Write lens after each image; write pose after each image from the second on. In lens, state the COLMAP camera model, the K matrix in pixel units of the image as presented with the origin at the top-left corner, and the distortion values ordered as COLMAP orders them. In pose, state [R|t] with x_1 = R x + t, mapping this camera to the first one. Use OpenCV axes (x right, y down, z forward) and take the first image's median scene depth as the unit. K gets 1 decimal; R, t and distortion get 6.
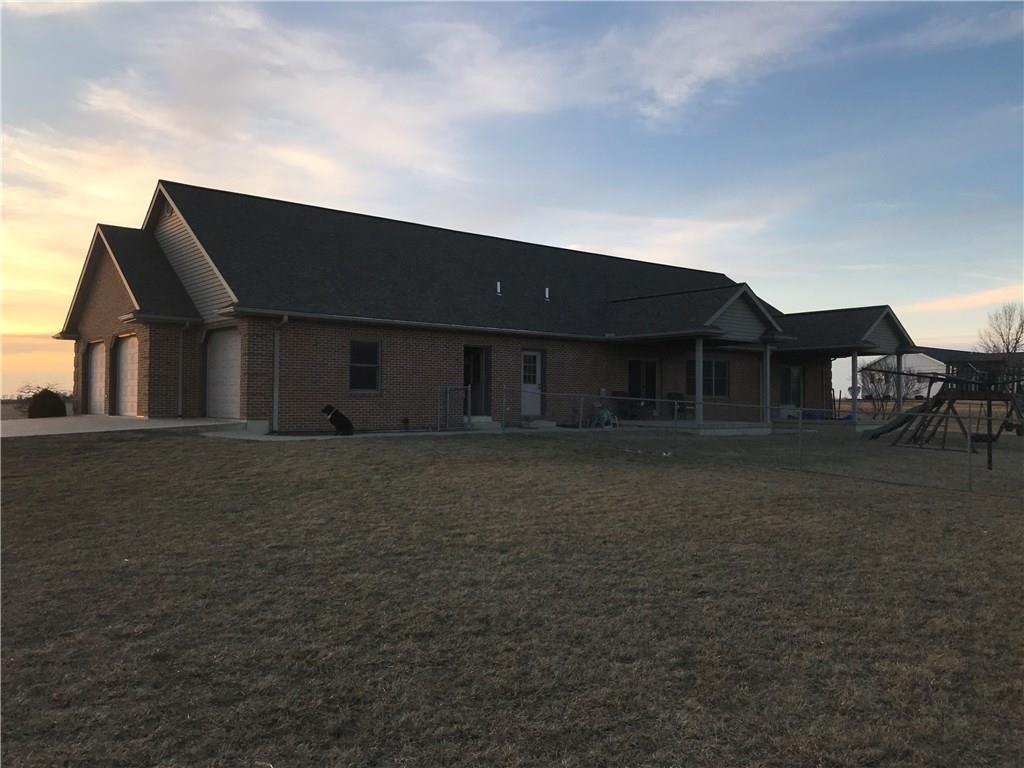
lens RADIAL K [[830.8, 0, 512.0], [0, 830.8, 384.0], [0, 0, 1]] dist [-0.021080, 0.055449]
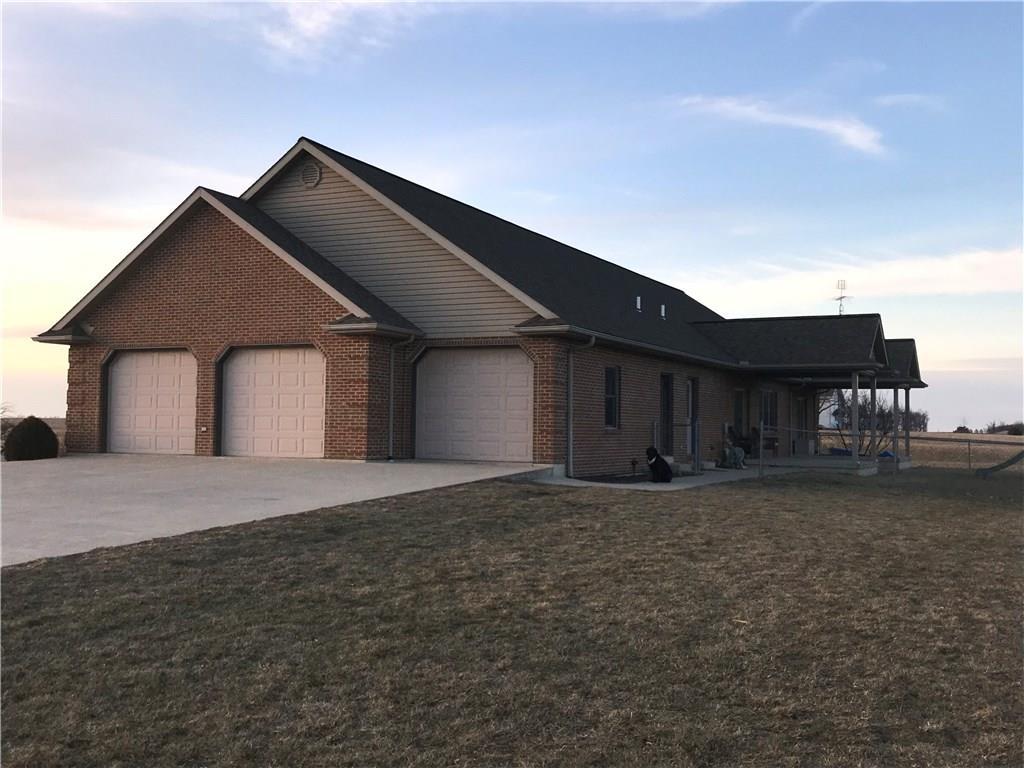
lens RADIAL K [[1092.7, 0, 512.0], [0, 1092.7, 384.0], [0, 0, 1]] dist [0.082879, -0.006612]
pose [[0.915161, 0.023050, 0.402430, -0.567788], [-0.016494, 0.999669, -0.019750, -0.009062], [-0.402752, 0.011437, 0.915238, 0.027173]]
